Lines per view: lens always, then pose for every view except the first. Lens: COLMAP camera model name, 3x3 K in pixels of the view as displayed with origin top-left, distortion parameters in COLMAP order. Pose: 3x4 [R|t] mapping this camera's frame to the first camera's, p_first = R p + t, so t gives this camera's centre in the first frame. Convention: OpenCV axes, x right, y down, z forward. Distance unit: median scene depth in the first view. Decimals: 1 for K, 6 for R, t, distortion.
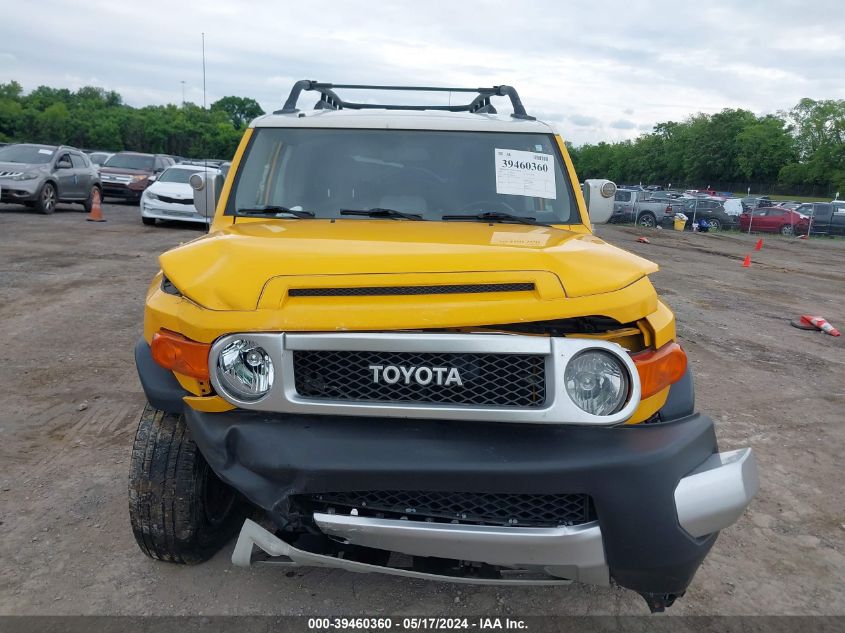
lens RADIAL K [[665.4, 0, 422.7], [0, 665.4, 334.3], [0, 0, 1]] dist [0.002640, -0.023958]
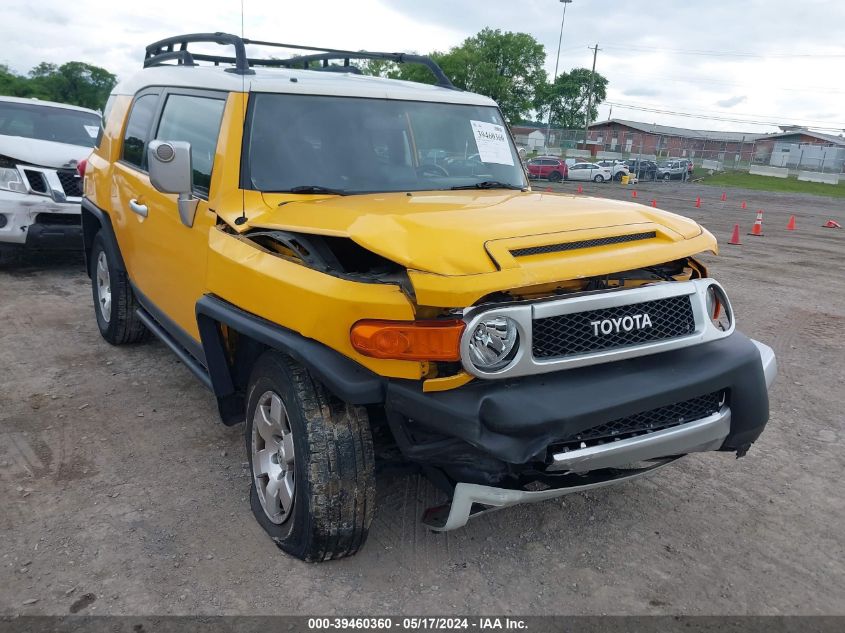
lens RADIAL K [[665.4, 0, 422.7], [0, 665.4, 334.3], [0, 0, 1]] dist [0.002640, -0.023958]
pose [[0.828885, -0.159020, 0.536341, -0.977671], [0.113256, 0.986595, 0.117486, -0.106884], [-0.547835, -0.036638, 0.835784, 0.164808]]
